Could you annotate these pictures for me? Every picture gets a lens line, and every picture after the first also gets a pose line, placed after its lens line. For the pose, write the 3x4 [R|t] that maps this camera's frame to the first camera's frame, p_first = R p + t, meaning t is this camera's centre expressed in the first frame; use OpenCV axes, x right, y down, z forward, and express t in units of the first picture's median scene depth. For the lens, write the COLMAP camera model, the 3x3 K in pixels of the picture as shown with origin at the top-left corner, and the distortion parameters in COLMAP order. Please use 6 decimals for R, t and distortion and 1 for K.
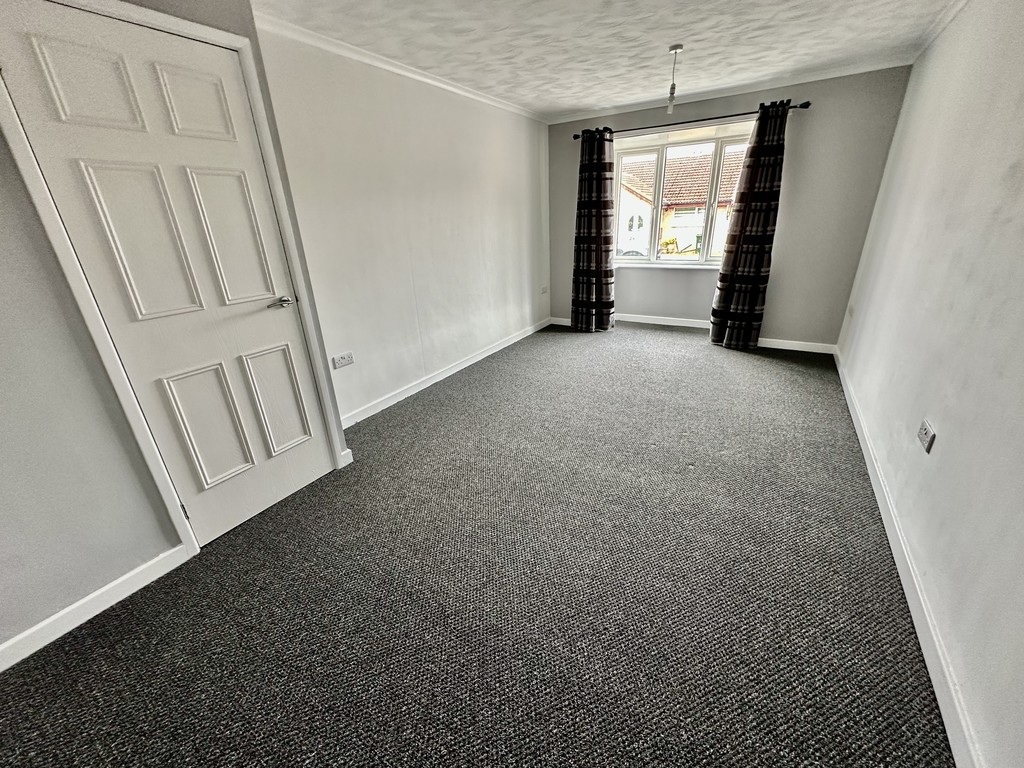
lens RADIAL K [[408.0, 0, 510.8], [0, 408.0, 380.0], [0, 0, 1]] dist [-0.002412, 0.000768]
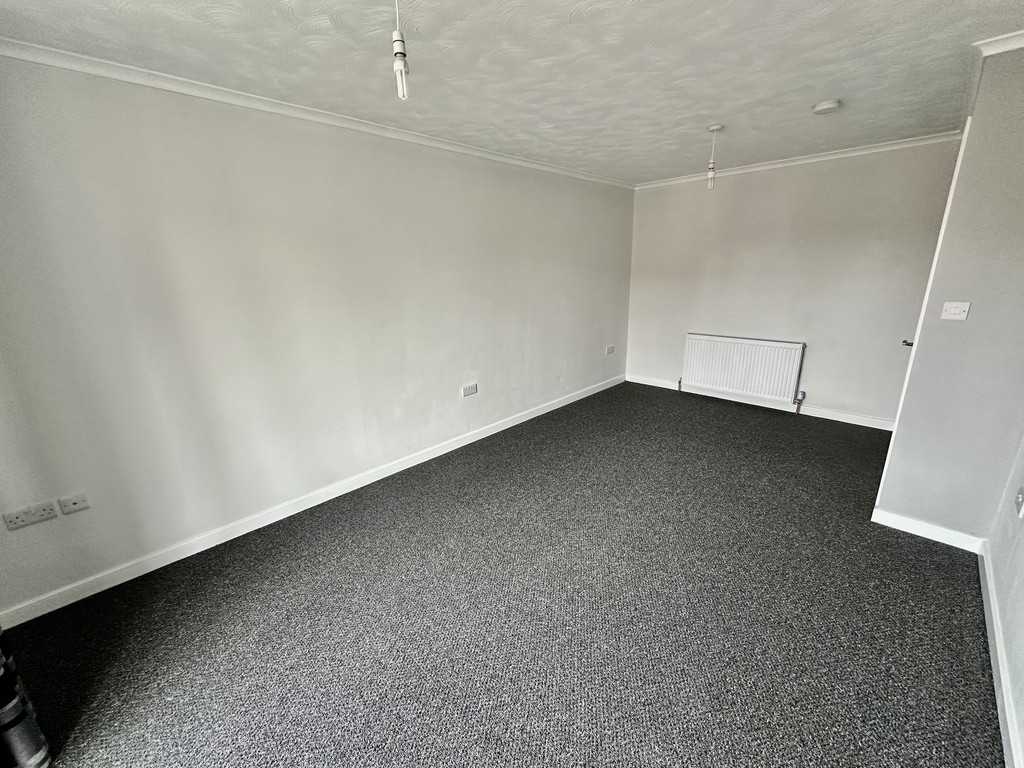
lens RADIAL K [[408.0, 0, 508.3], [0, 408.0, 383.3], [0, 0, 1]] dist [-0.002412, 0.000768]
pose [[-0.970951, 0.000550, 0.239279, 0.120080], [0.147285, 0.789483, 0.595839, -0.444170], [-0.188579, 0.613773, -0.766630, 1.012494]]
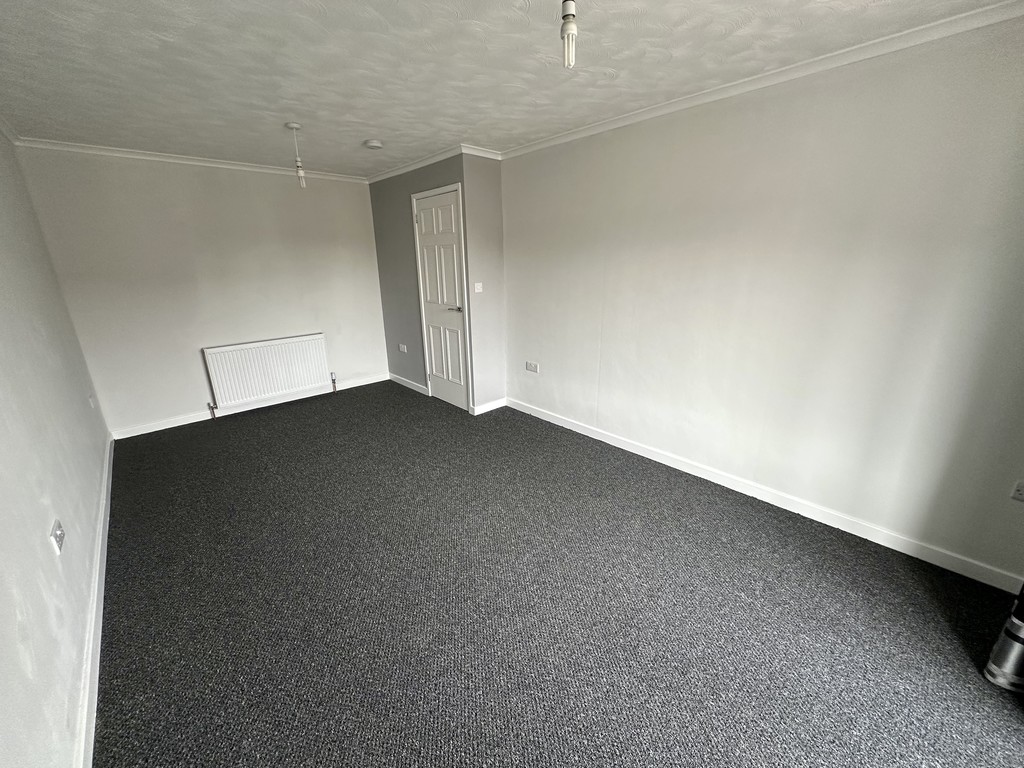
lens RADIAL K [[408.0, 0, 511.0], [0, 408.0, 385.3], [0, 0, 1]] dist [-0.002412, 0.000768]
pose [[-0.270045, 0.332211, -0.903721, 0.585460], [-0.335076, 0.847498, 0.411669, -0.362025], [0.902662, 0.413985, -0.117547, 0.757905]]
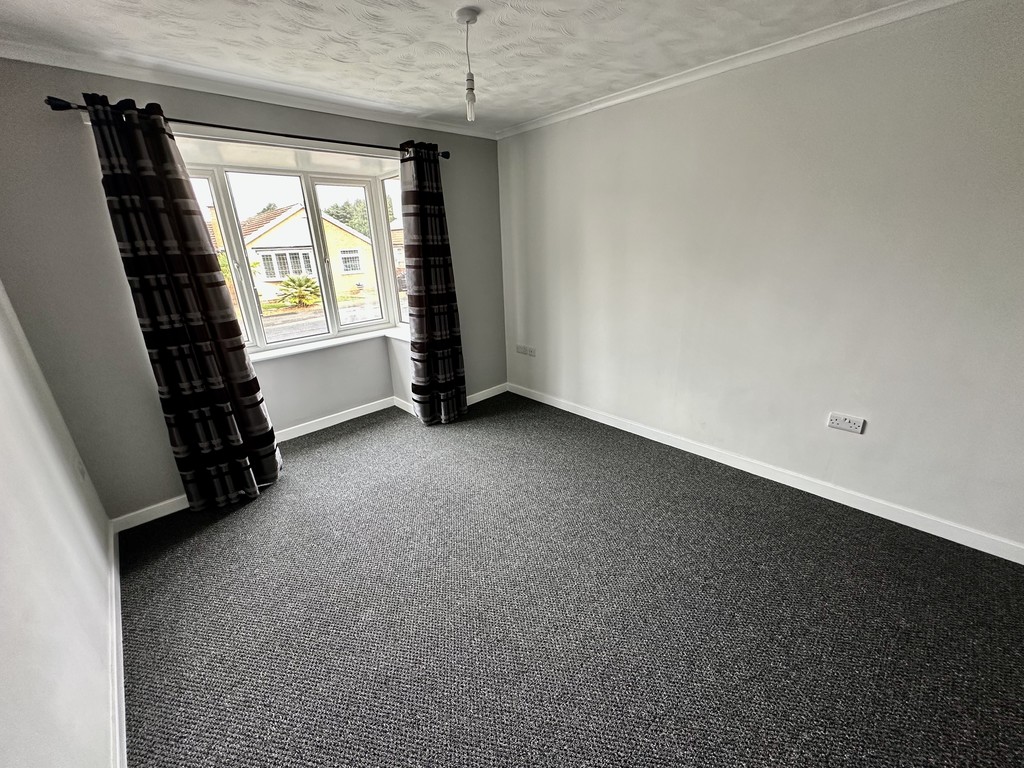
lens RADIAL K [[408.0, 0, 512.7], [0, 408.0, 380.6], [0, 0, 1]] dist [-0.002412, 0.000768]
pose [[0.248713, -0.289305, 0.924362, -0.190475], [0.387105, 0.904507, 0.178935, -0.260980], [-0.887858, 0.313322, 0.336954, 0.581964]]
